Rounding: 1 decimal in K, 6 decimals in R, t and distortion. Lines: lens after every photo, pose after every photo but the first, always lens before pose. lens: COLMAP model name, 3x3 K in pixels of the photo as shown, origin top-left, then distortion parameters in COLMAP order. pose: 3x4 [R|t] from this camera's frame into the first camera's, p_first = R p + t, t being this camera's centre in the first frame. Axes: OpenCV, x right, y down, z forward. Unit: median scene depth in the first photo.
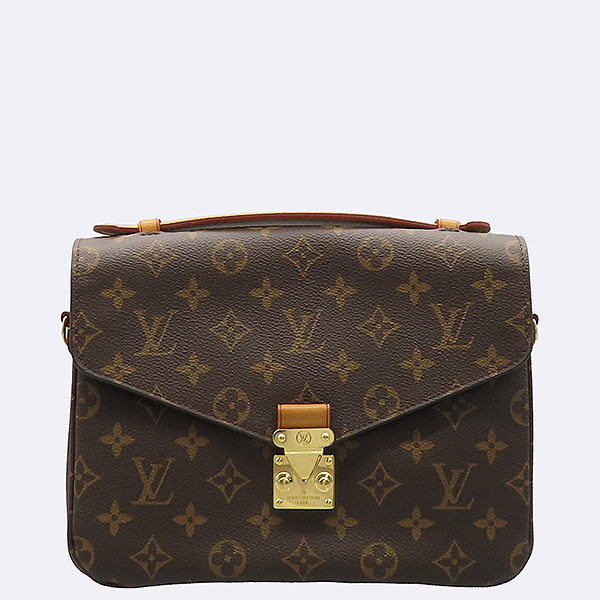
lens RADIAL K [[988.8, 0, 298.1], [0, 988.8, 299.5], [0, 0, 1]] dist [0.032959, 0.000000]
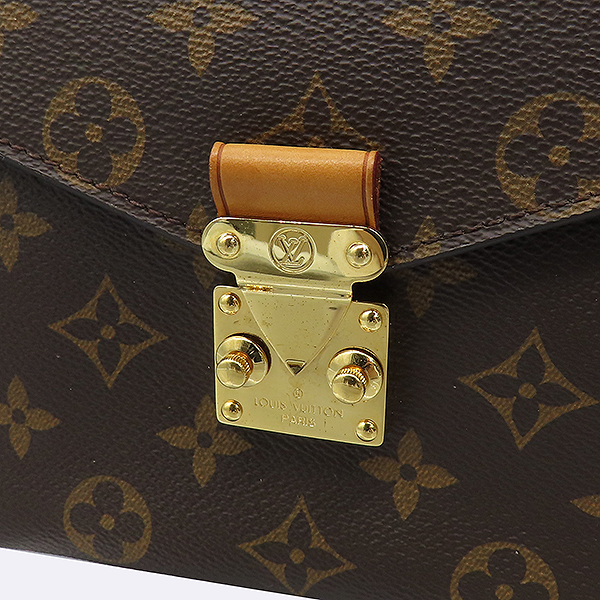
lens RADIAL K [[988.8, 0, 294.9], [0, 988.8, 295.5], [0, 0, 1]] dist [0.032959, 0.000000]
pose [[0.964353, 0.104819, -0.242974, 0.084313], [-0.006171, 0.926861, 0.375354, 0.032182], [0.264547, -0.360474, 0.894468, 0.693919]]
